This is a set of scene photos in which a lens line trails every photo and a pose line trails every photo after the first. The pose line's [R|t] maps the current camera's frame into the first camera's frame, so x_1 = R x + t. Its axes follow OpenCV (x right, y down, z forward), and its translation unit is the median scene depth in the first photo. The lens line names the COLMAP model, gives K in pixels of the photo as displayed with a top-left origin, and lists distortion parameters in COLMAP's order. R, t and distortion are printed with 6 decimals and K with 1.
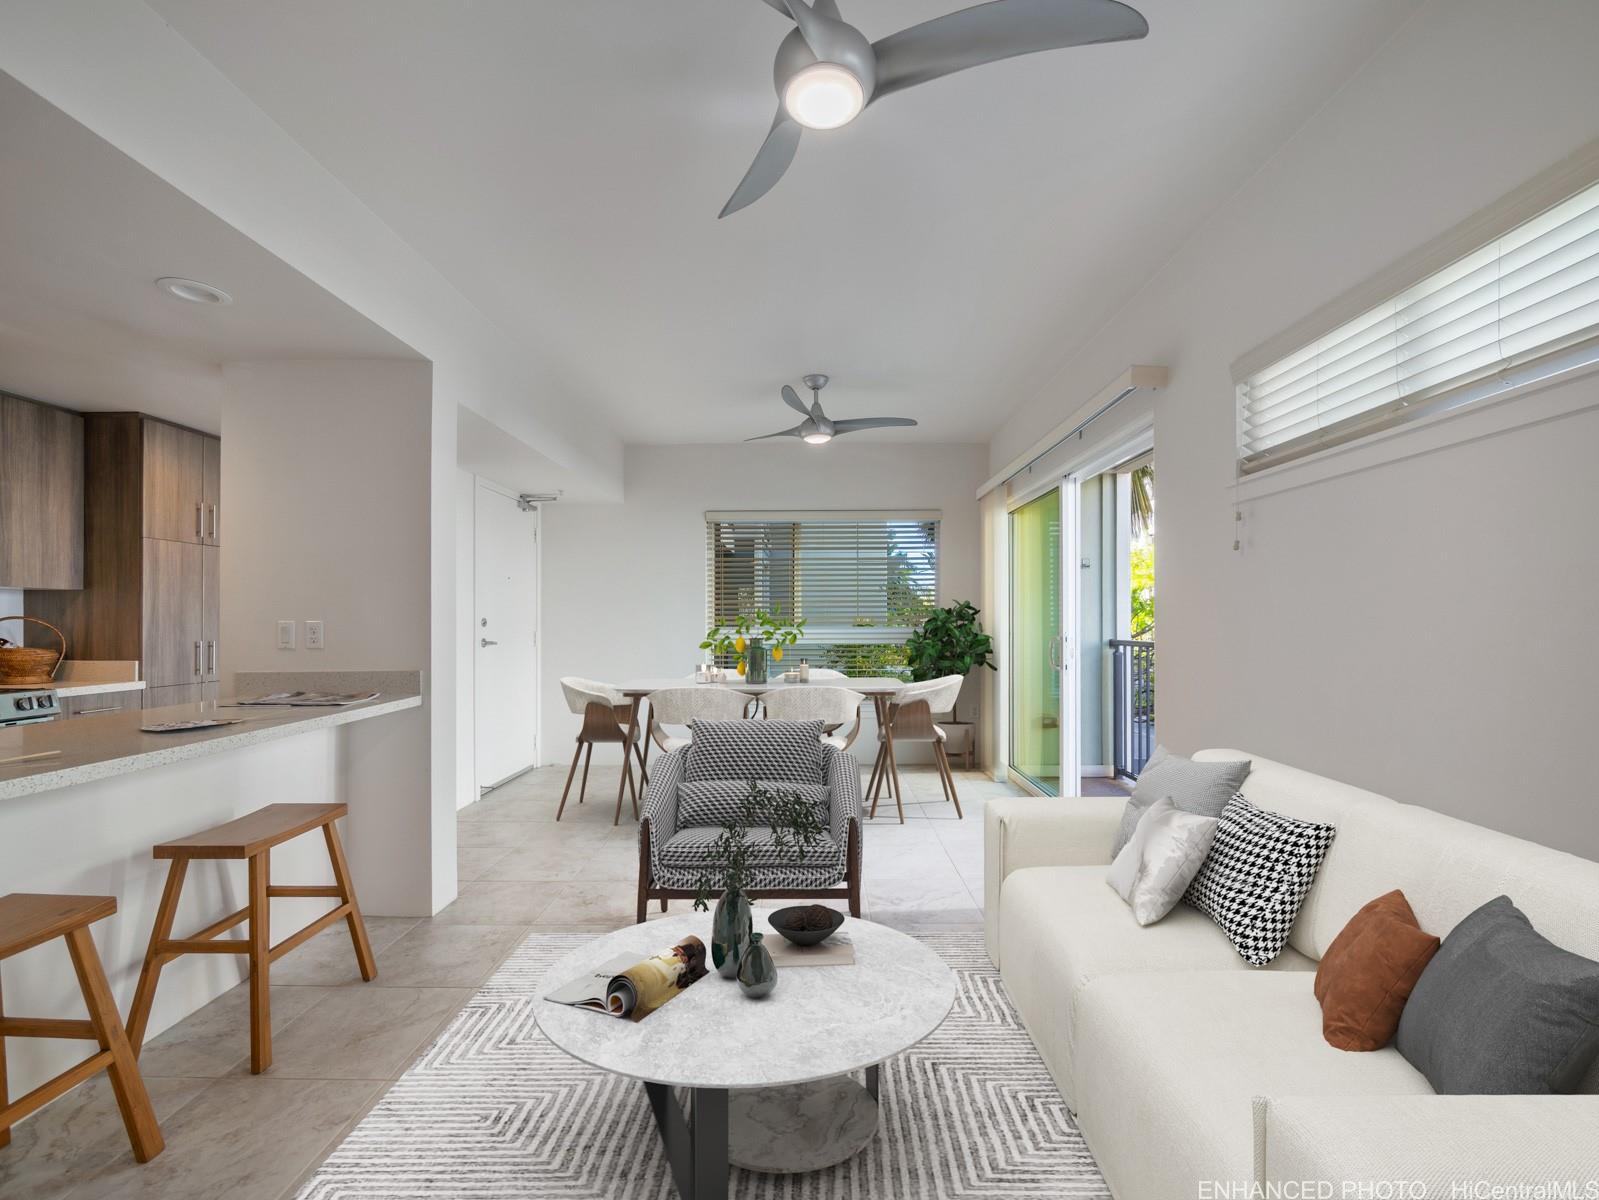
lens RADIAL K [[674.6, 0, 799.5], [0, 674.6, 600.0], [0, 0, 1]] dist [0.013534, -0.000158]
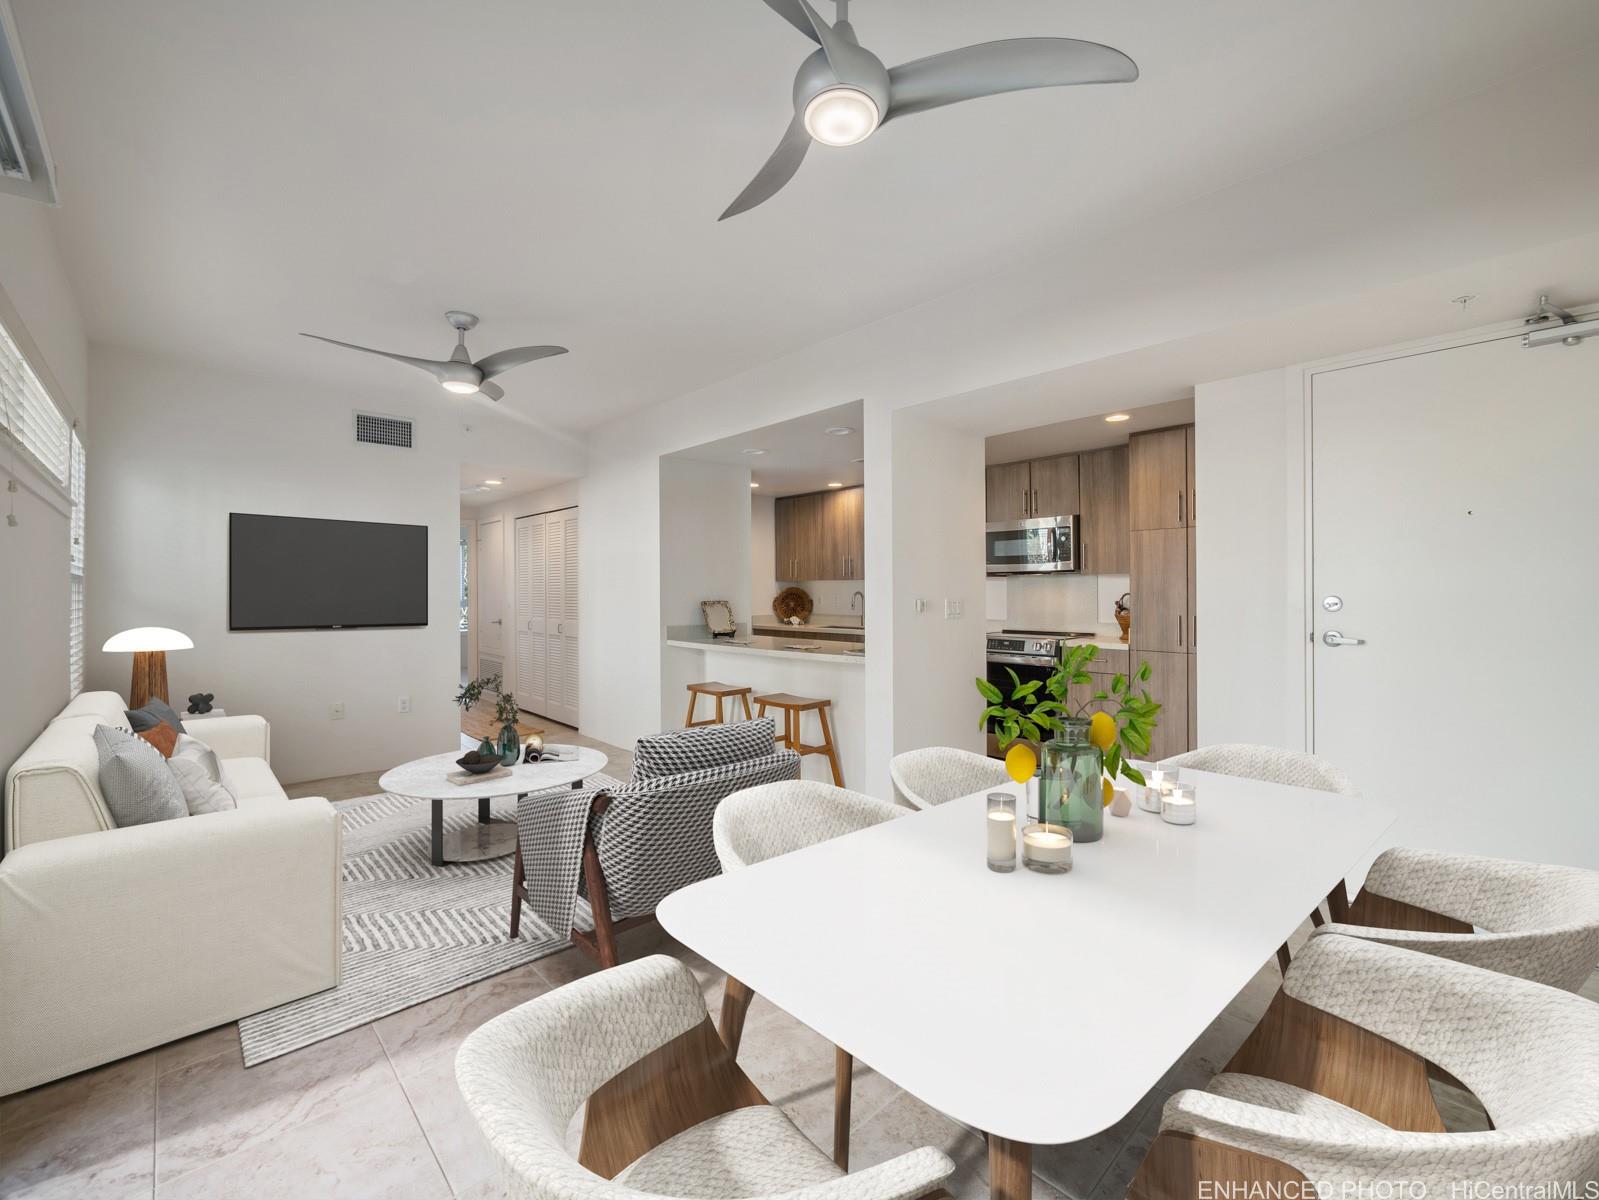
lens RADIAL K [[674.6, 0, 799.5], [0, 674.6, 600.0], [0, 0, 1]] dist [0.013534, -0.000158]
pose [[-0.673258, 0.009042, -0.739352, 0.634710], [0.019626, 0.999791, -0.005644, 0.051332], [0.739147, -0.018310, -0.673295, 2.307212]]
